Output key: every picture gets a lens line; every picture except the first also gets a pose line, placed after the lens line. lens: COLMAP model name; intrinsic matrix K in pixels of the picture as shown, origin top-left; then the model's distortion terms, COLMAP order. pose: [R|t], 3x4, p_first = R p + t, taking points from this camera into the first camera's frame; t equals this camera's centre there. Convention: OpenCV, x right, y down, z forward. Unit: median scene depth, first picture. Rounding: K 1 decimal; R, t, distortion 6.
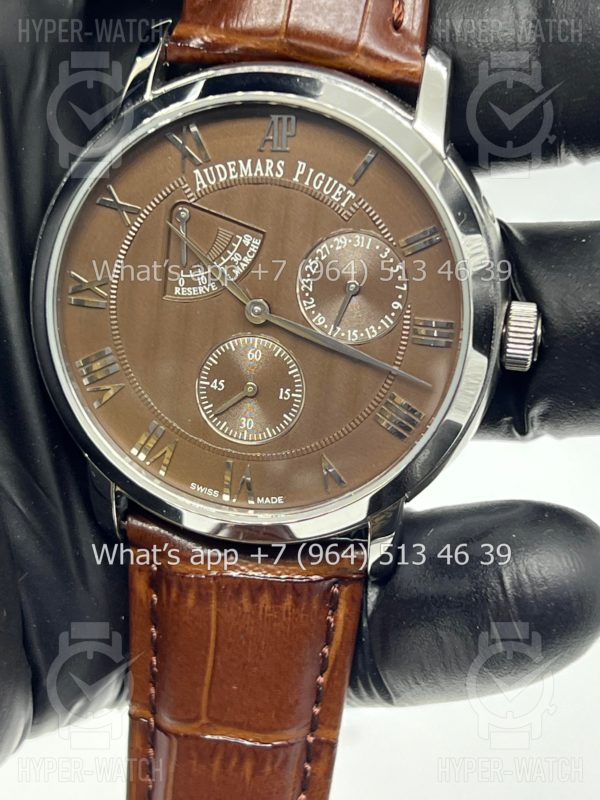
lens RADIAL K [[1831.3, 0, 285.9], [0, 1831.3, 402.3], [0, 0, 1]] dist [0.178489, 0.000000]
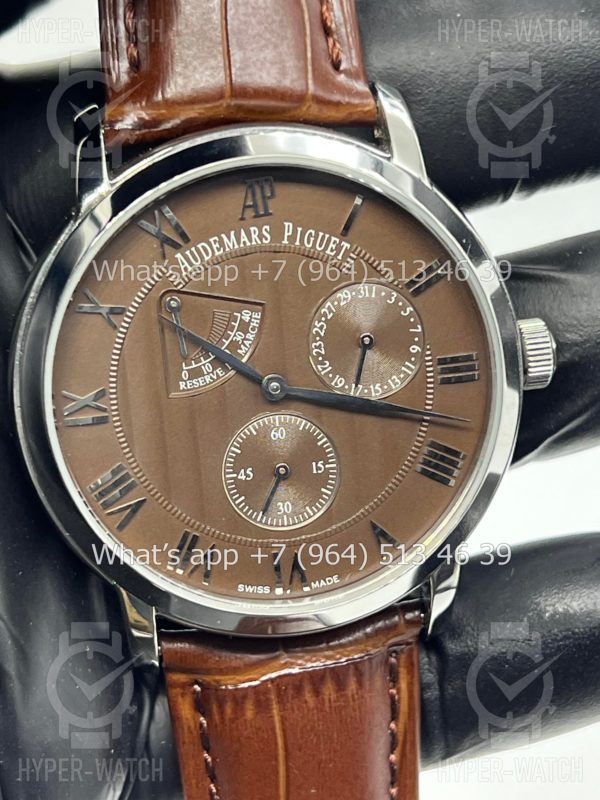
lens RADIAL K [[1831.3, 0, 304.5], [0, 1831.3, 407.4], [0, 0, 1]] dist [0.178489, 0.000000]
pose [[0.940477, -0.221736, 0.257559, -0.243409], [0.231937, 0.972684, -0.009522, -0.027179], [-0.248412, 0.068693, 0.966216, 0.093005]]
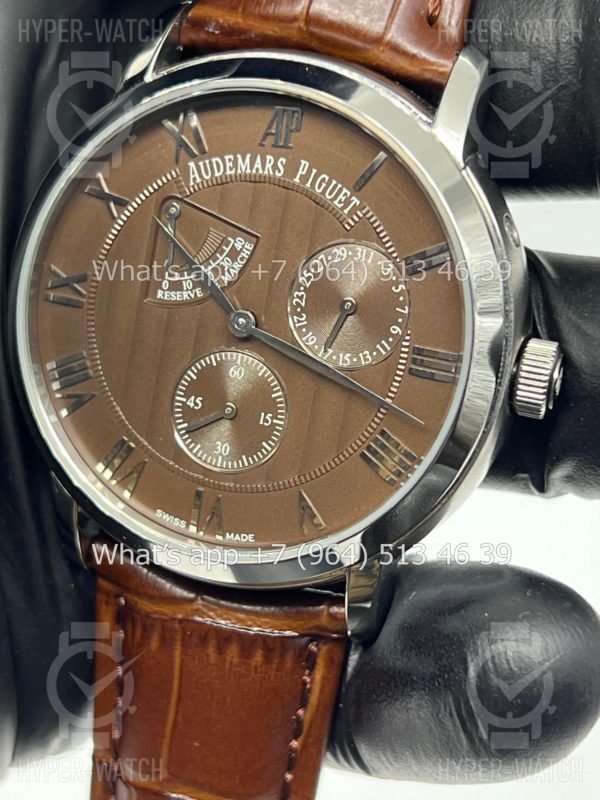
lens RADIAL K [[1831.3, 0, 300.9], [0, 1831.3, 405.0], [0, 0, 1]] dist [0.178489, 0.000000]
pose [[0.986859, 0.092768, -0.132300, 0.134021], [-0.099351, 0.994077, -0.044042, 0.026216], [0.127431, 0.056607, 0.990231, 0.120631]]
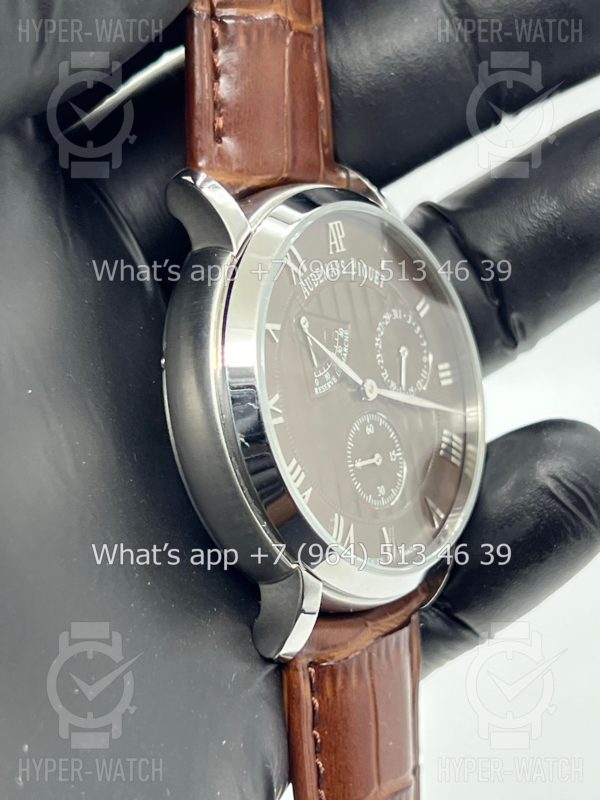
lens RADIAL K [[1831.3, 0, 299.5], [0, 1831.3, 396.2], [0, 0, 1]] dist [0.178489, 0.000000]
pose [[0.451151, -0.200253, 0.869690, -1.019962], [0.357112, 0.933589, 0.029714, -0.094522], [-0.817884, 0.297171, 0.492702, 0.474501]]
